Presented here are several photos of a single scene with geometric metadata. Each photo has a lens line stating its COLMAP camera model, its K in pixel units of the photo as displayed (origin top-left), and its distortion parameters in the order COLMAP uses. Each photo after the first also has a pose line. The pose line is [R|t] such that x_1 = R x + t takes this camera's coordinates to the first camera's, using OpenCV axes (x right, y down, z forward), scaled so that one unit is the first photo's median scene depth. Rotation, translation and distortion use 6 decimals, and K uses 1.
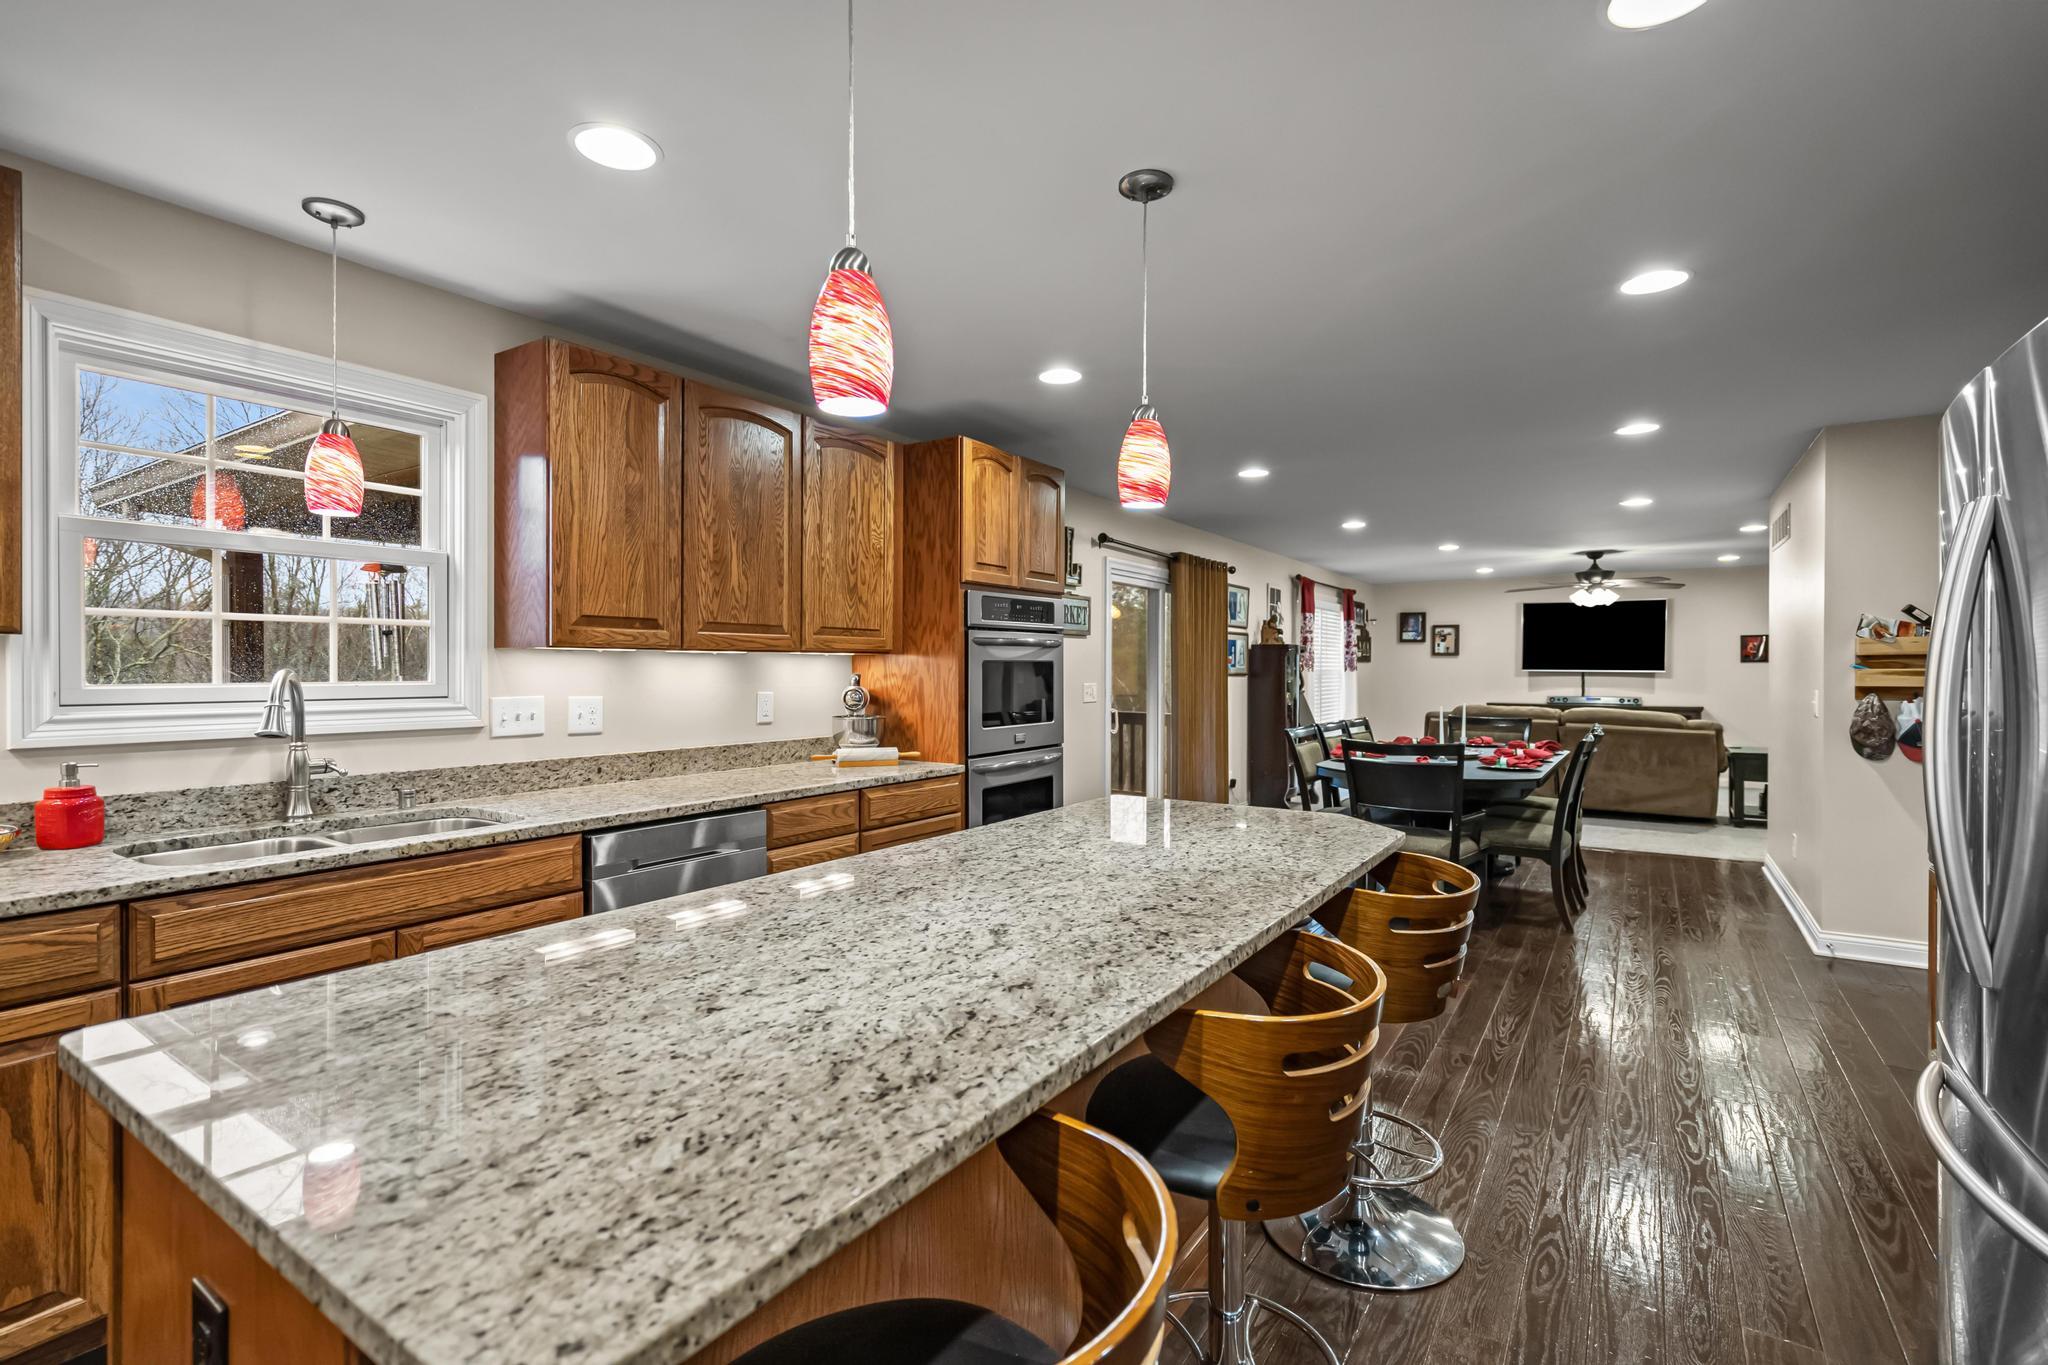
lens RADIAL K [[939.9, 0, 1023.1], [0, 939.9, 672.5], [0, 0, 1]] dist [-0.001575, 0.000014]
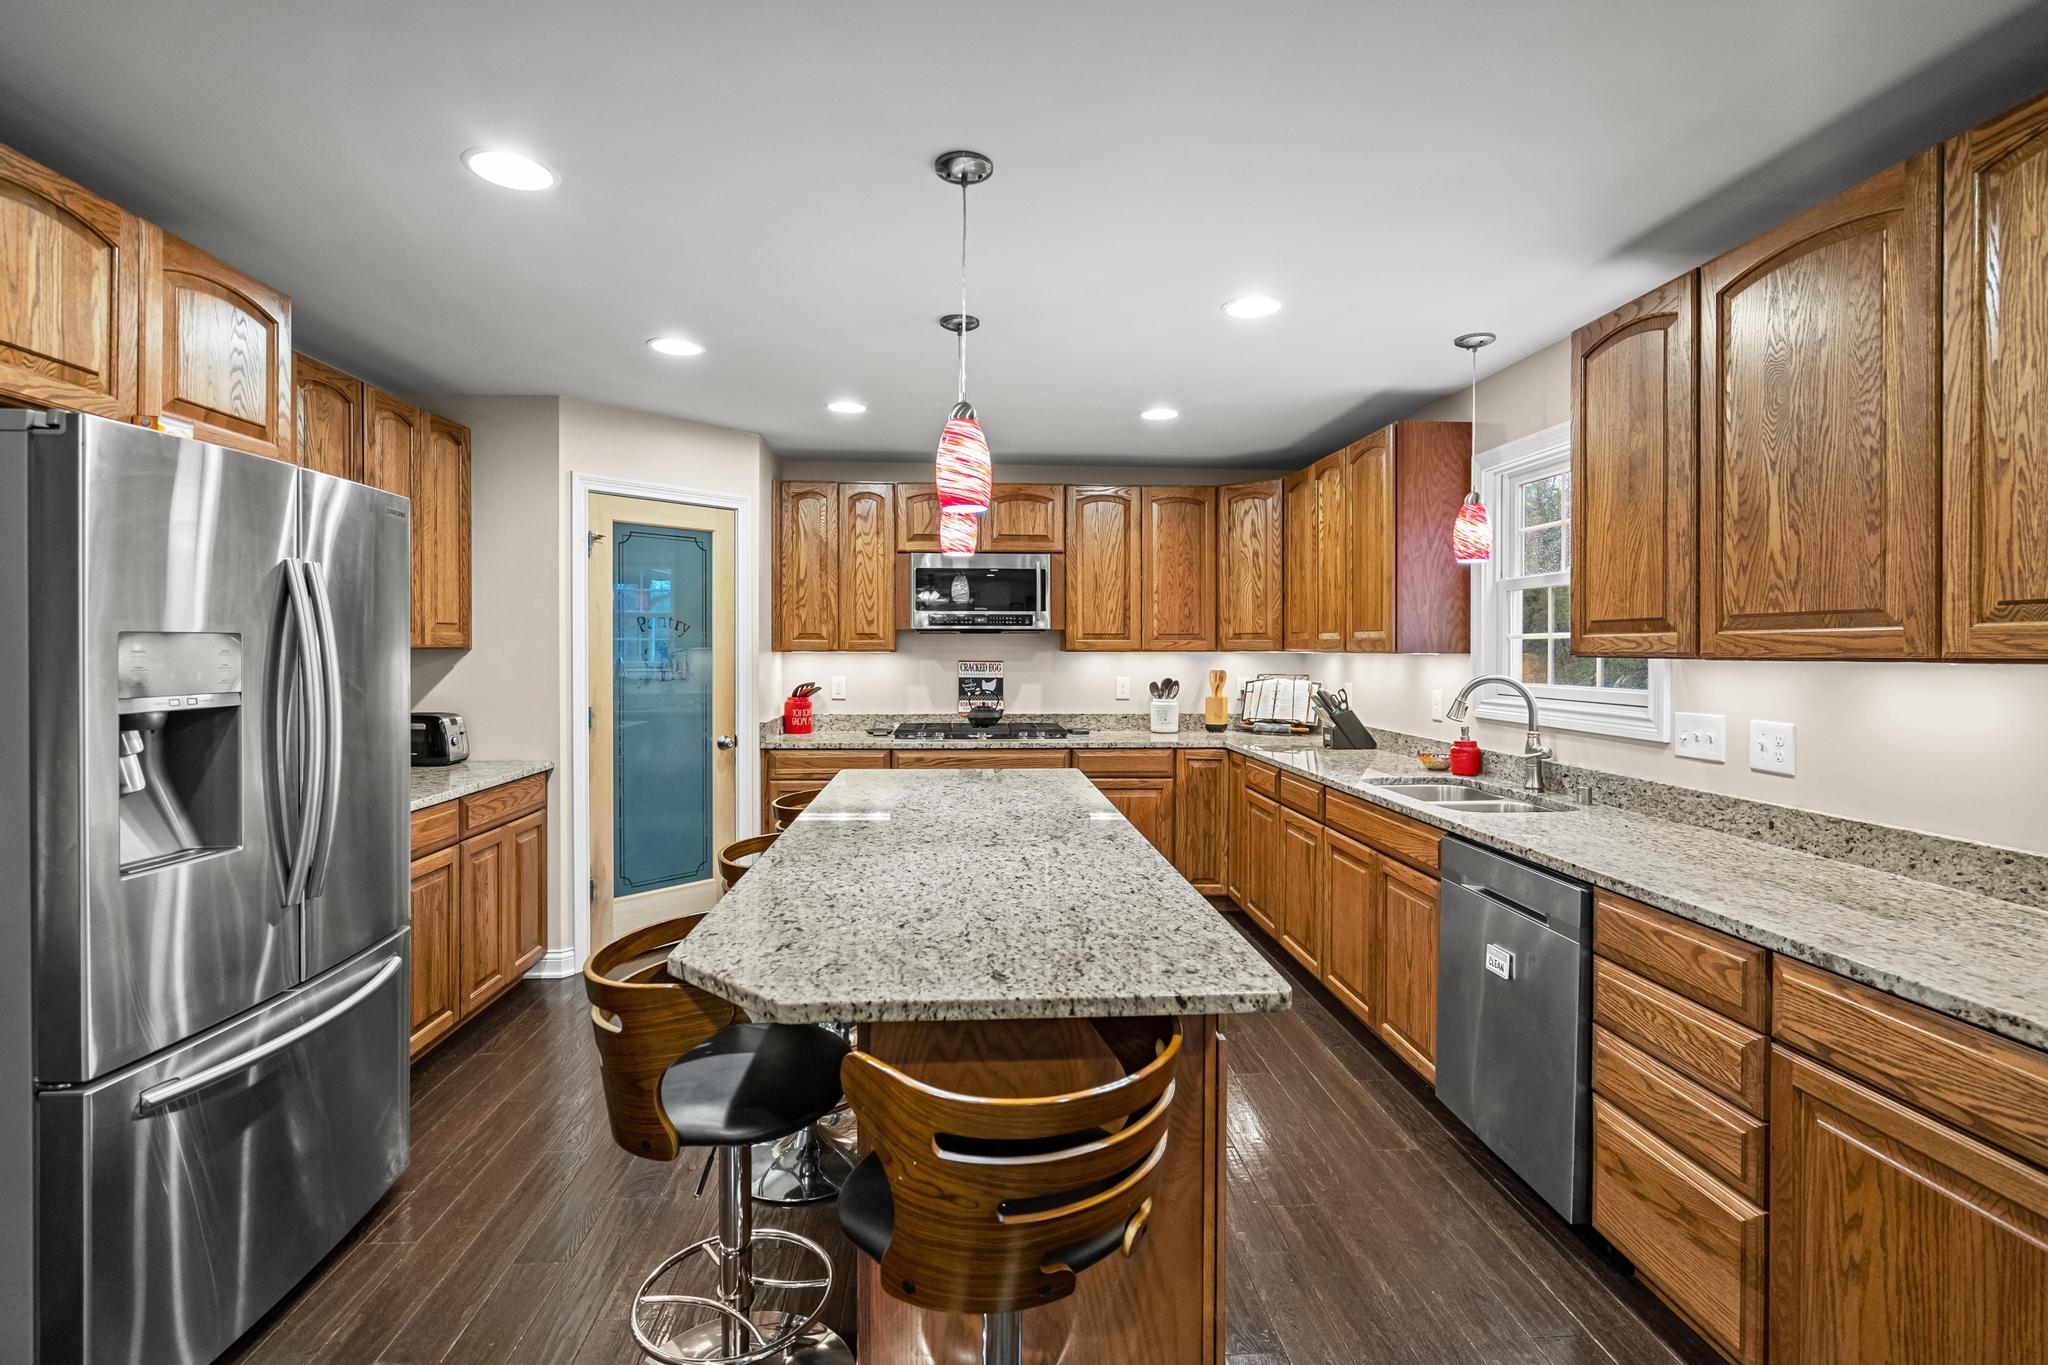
lens RADIAL K [[946.3, 0, 1022.3], [0, 946.3, 656.2], [0, 0, 1]] dist [0.002167, 0.000536]
pose [[-0.790412, -0.001132, -0.612575, 0.466477], [-0.010147, 0.999885, 0.011245, -0.029087], [0.612492, 0.015105, -0.790332, 1.261607]]
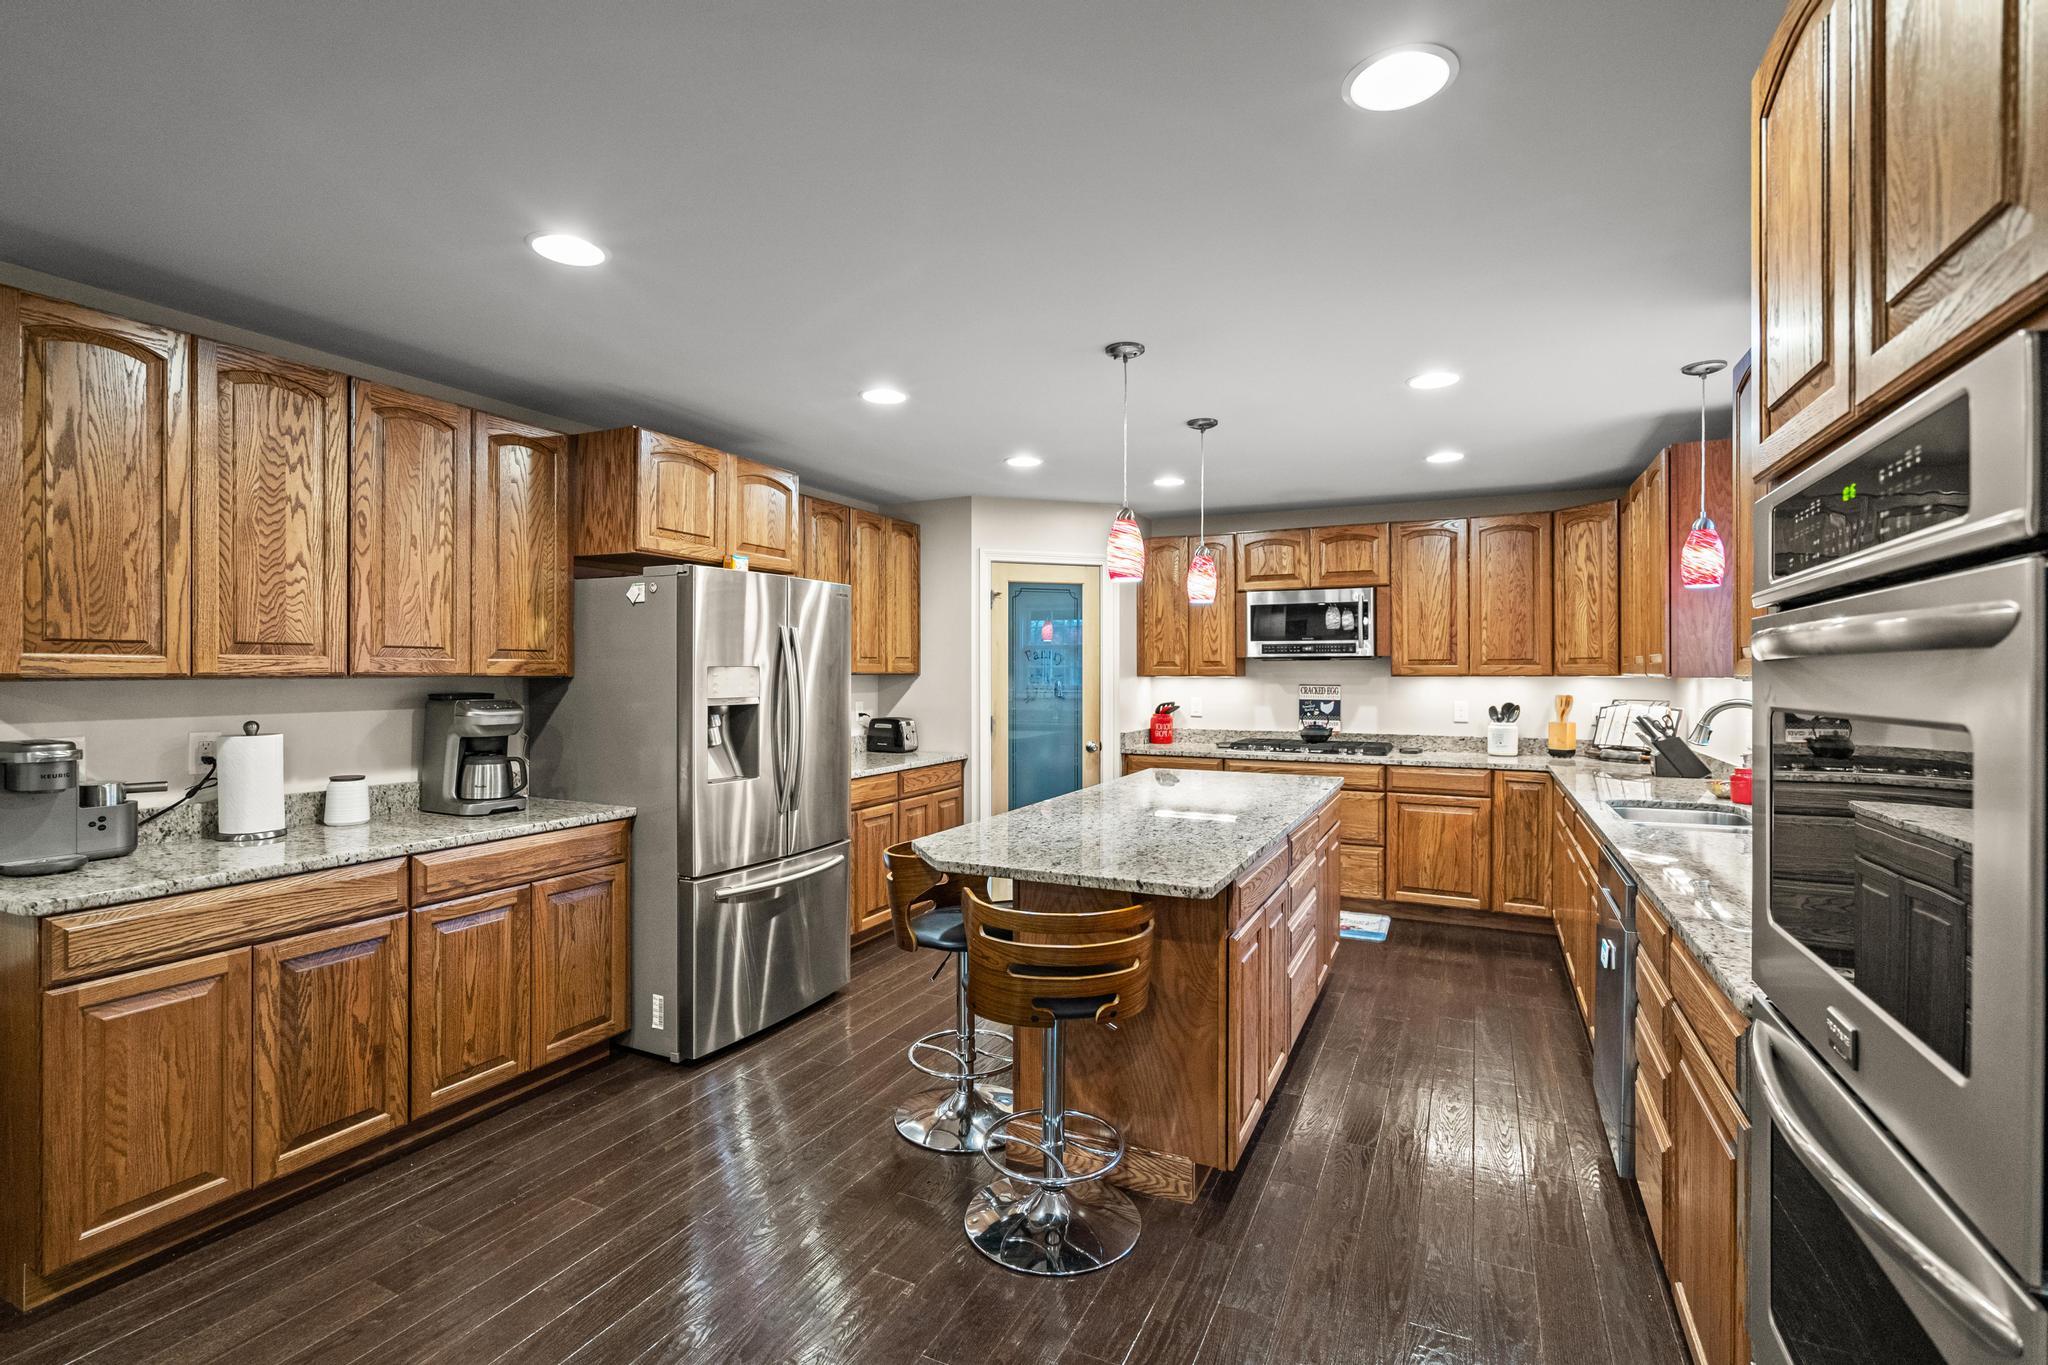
lens RADIAL K [[939.9, 0, 1023.1], [0, 939.9, 672.5], [0, 0, 1]] dist [-0.001575, 0.000014]
pose [[-0.989799, -0.004847, -0.142389, 0.333180], [-0.005725, 0.999967, 0.005761, -0.033000], [0.142356, 0.006518, -0.989794, 1.670853]]
